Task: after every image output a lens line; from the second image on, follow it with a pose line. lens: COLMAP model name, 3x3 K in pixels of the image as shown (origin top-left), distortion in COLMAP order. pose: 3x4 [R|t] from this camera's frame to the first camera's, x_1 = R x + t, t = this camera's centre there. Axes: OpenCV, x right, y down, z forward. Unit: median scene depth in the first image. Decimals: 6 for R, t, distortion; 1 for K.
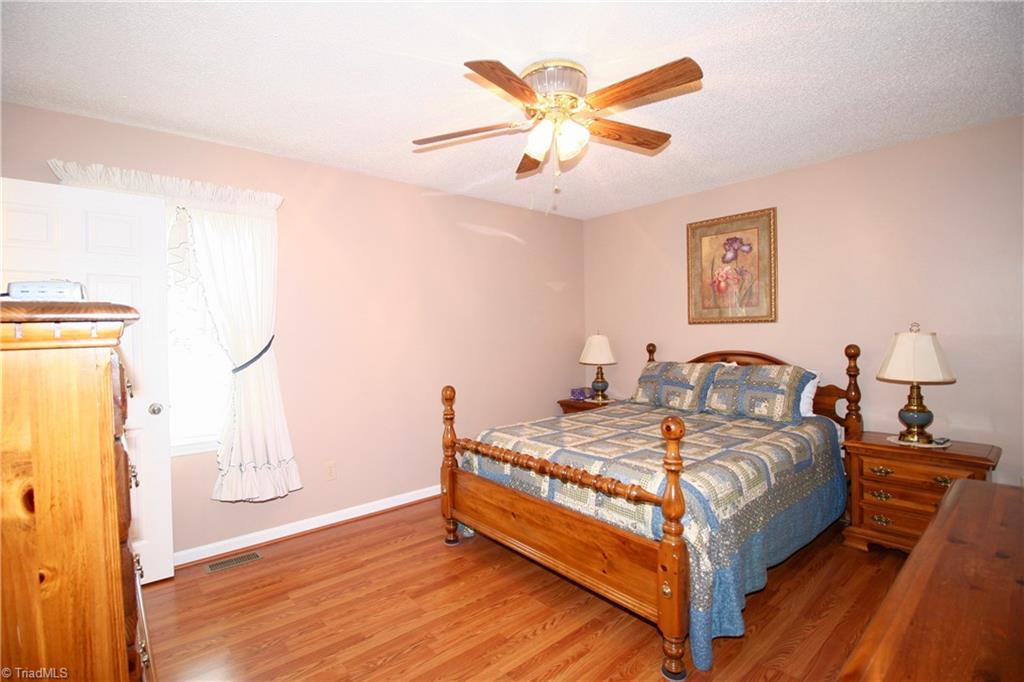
lens RADIAL K [[477.8, 0, 512.0], [0, 477.8, 341.0], [0, 0, 1]] dist [-0.001522, -0.000813]
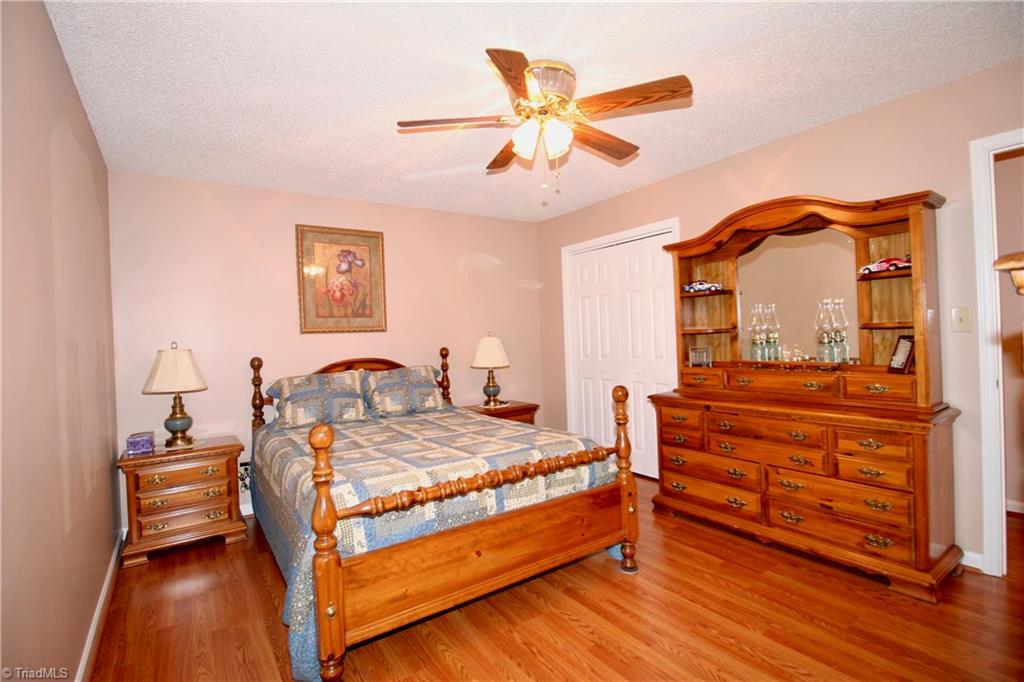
lens RADIAL K [[477.8, 0, 512.0], [0, 477.8, 341.0], [0, 0, 1]] dist [-0.001522, -0.000813]
pose [[0.136802, -0.014697, 0.990489, -0.534865], [0.045824, 0.998913, 0.008493, -0.011065], [-0.989538, 0.044227, 0.137327, 0.520231]]
